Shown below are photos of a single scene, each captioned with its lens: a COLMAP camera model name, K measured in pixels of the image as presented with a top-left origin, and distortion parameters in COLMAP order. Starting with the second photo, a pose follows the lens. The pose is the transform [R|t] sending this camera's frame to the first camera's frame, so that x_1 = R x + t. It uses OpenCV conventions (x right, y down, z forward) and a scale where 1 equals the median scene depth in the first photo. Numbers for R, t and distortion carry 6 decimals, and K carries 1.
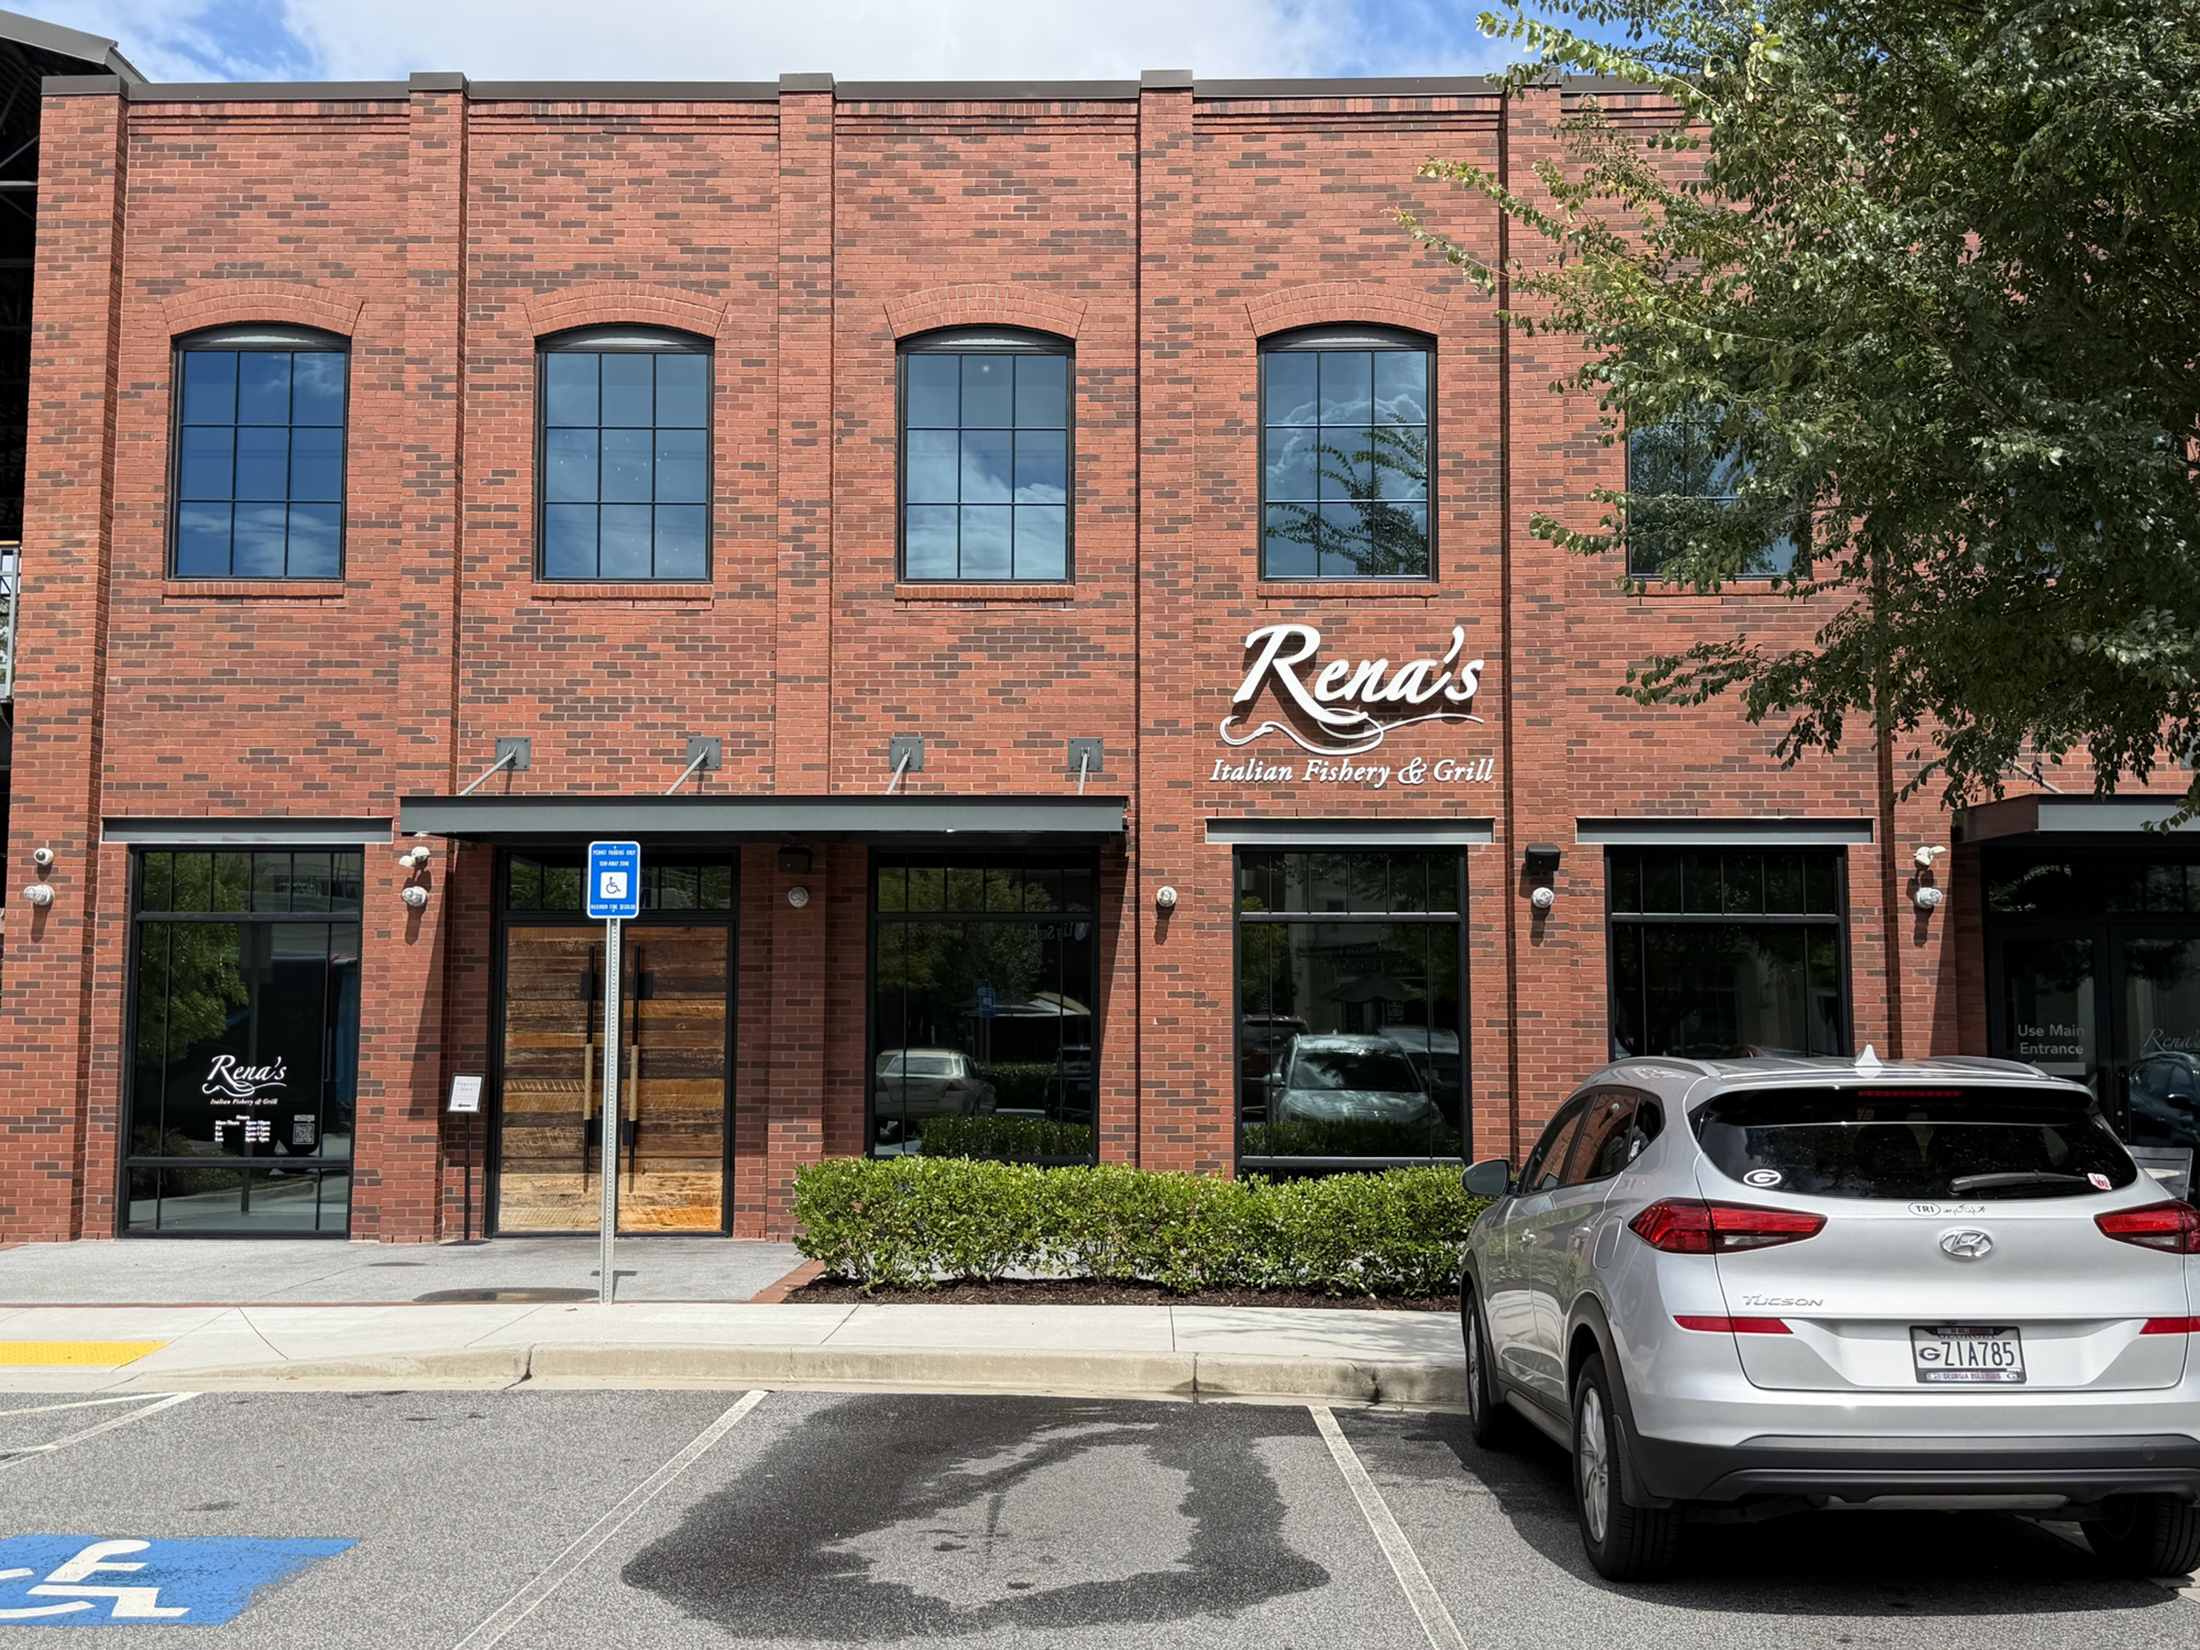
lens RADIAL K [[2274.3, 0, 1099.9], [0, 2274.3, 831.2], [0, 0, 1]] dist [0.191929, -0.402627]
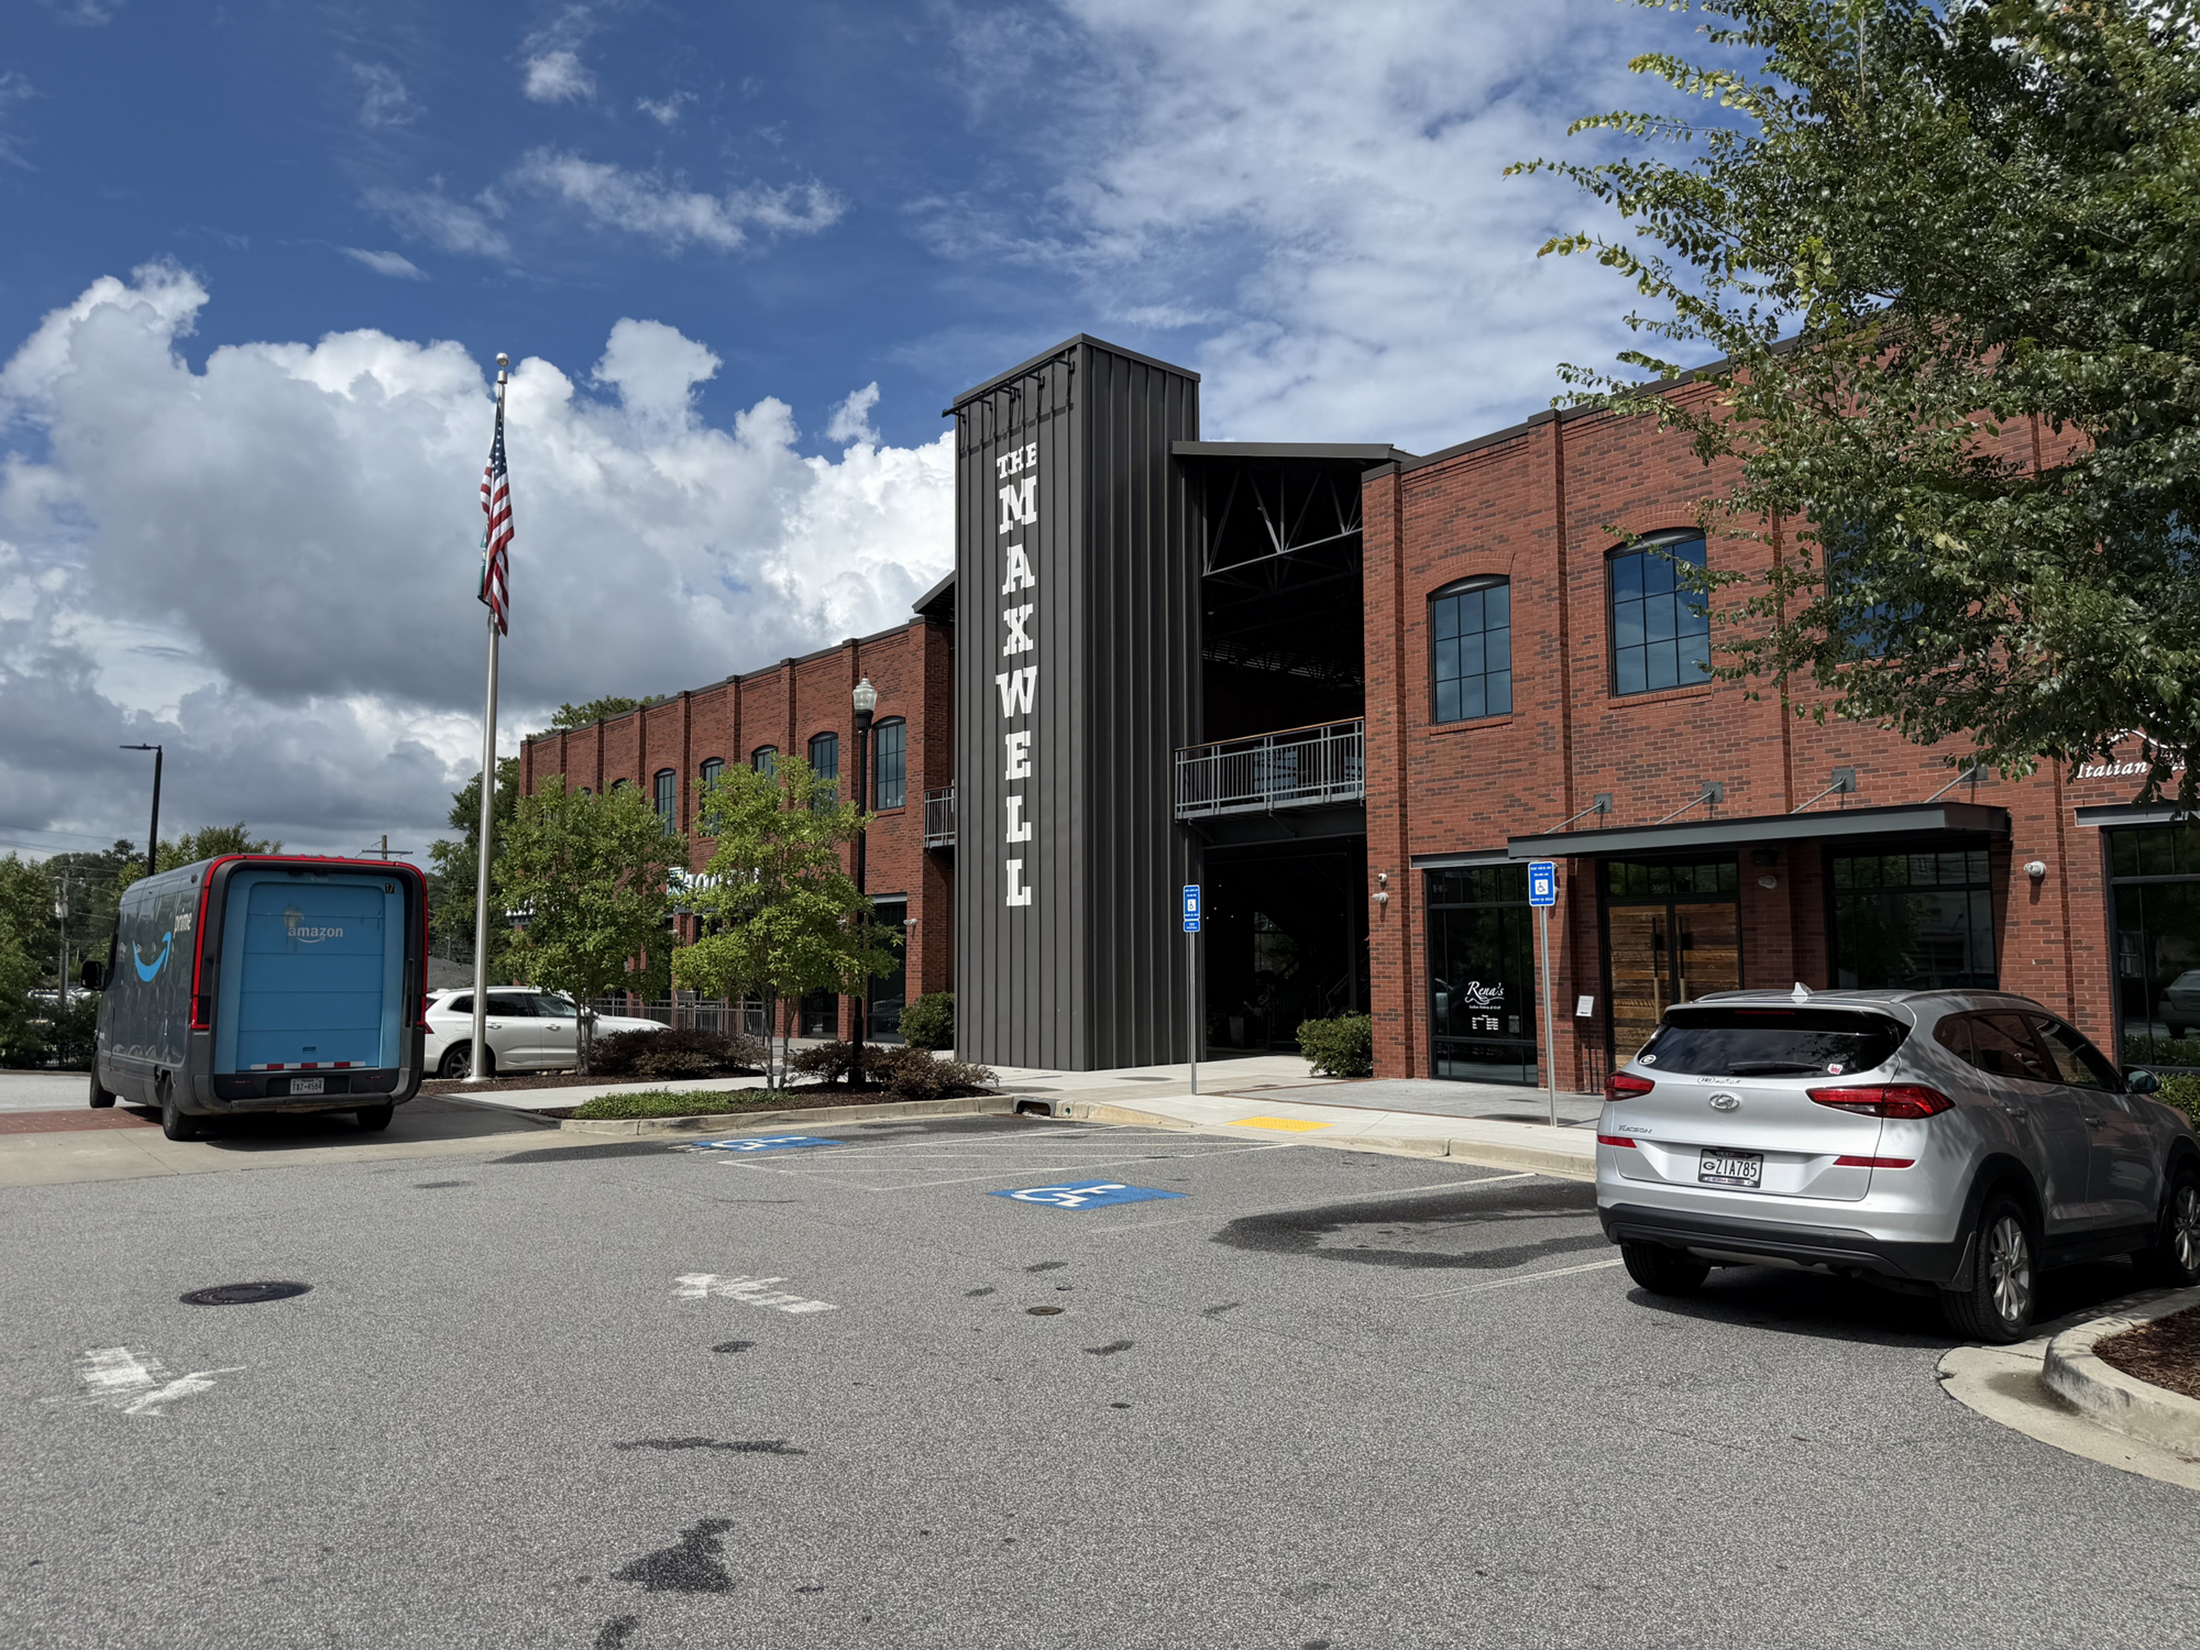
lens RADIAL K [[1560.0, 0, 1100.0], [0, 1560.0, 825.0], [0, 0, 1]] dist [0.183907, -0.341635]
pose [[0.656077, -0.073796, -0.751077, 0.369517], [0.073433, 0.996728, -0.033787, -0.005873], [0.751113, -0.032987, 0.659349, -0.034372]]
